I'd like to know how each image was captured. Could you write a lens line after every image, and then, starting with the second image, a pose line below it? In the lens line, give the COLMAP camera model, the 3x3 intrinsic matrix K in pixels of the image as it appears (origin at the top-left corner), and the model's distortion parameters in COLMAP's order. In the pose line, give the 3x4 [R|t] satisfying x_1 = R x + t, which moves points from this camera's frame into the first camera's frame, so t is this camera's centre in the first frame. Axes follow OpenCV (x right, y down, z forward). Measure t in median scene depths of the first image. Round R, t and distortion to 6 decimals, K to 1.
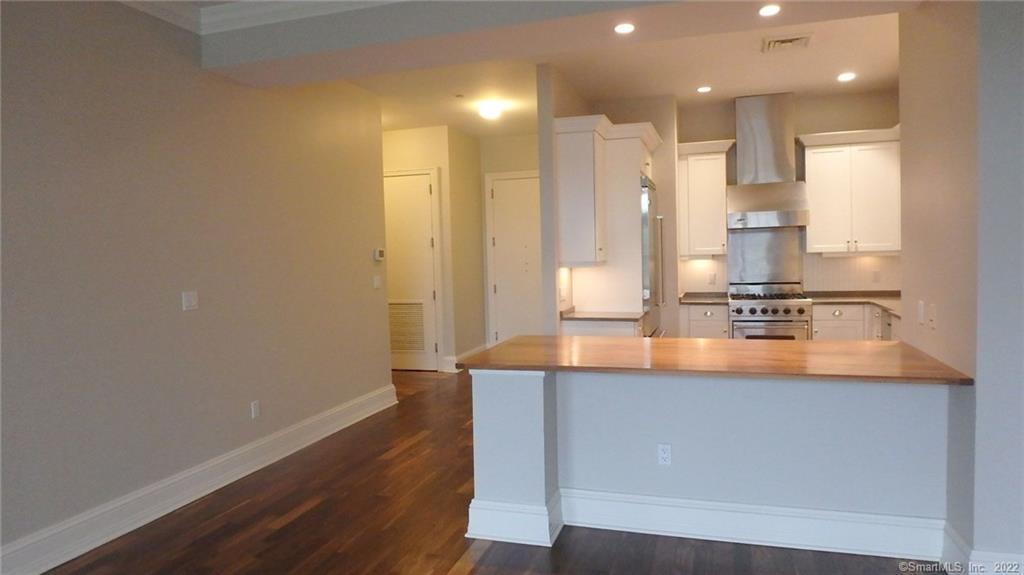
lens RADIAL K [[635.5, 0, 517.0], [0, 635.5, 283.0], [0, 0, 1]] dist [-0.039323, -0.000580]
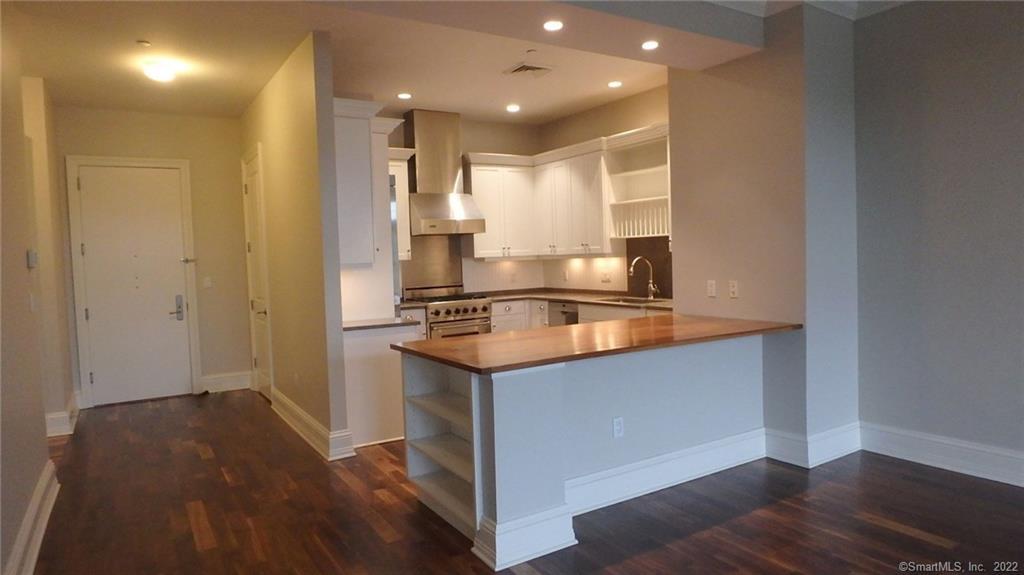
lens RADIAL K [[635.5, 0, 517.0], [0, 635.5, 283.0], [0, 0, 1]] dist [-0.039323, -0.000580]
pose [[0.643894, -0.028337, 0.764590, -0.365932], [0.055853, 0.998389, -0.010034, 0.012798], [-0.763073, 0.049165, 0.644439, 0.216042]]
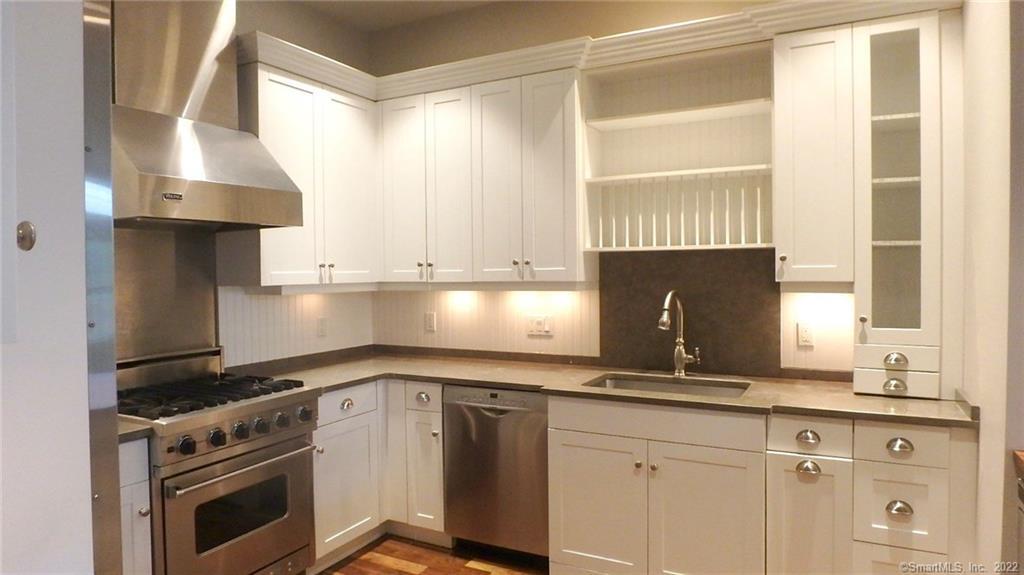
lens RADIAL K [[635.5, 0, 517.0], [0, 635.5, 283.0], [0, 0, 1]] dist [-0.039323, -0.000580]
pose [[0.174444, 0.007996, 0.984635, 0.029489], [0.058138, 0.998139, -0.018406, -0.031398], [-0.982949, 0.060456, 0.173655, 0.741147]]
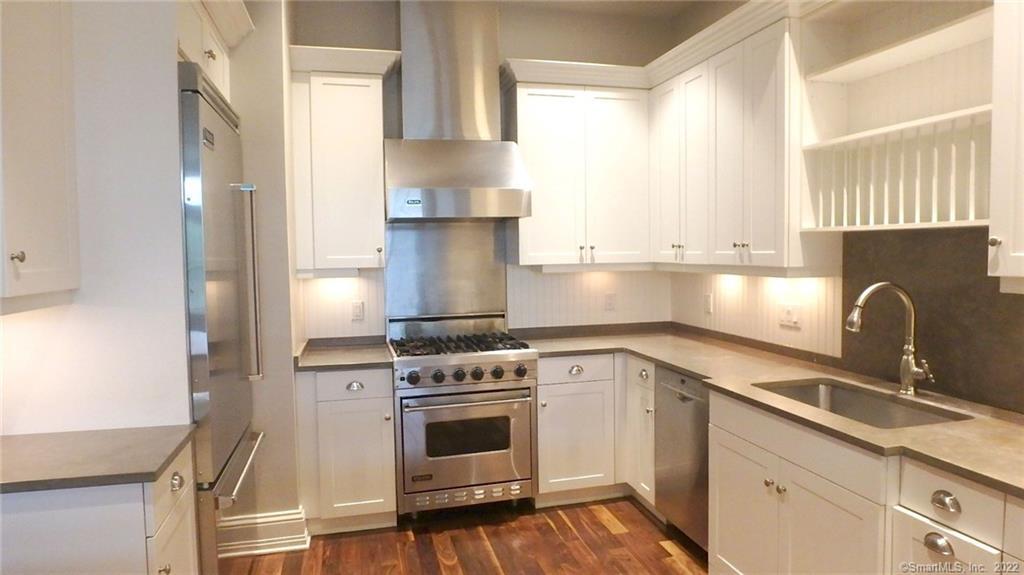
lens RADIAL K [[635.5, 0, 517.0], [0, 635.5, 283.0], [0, 0, 1]] dist [-0.039323, -0.000580]
pose [[0.843406, -0.011198, 0.537160, 0.144488], [0.017240, 0.999832, -0.006224, -0.028675], [-0.537000, 0.014510, 0.843457, 0.513914]]
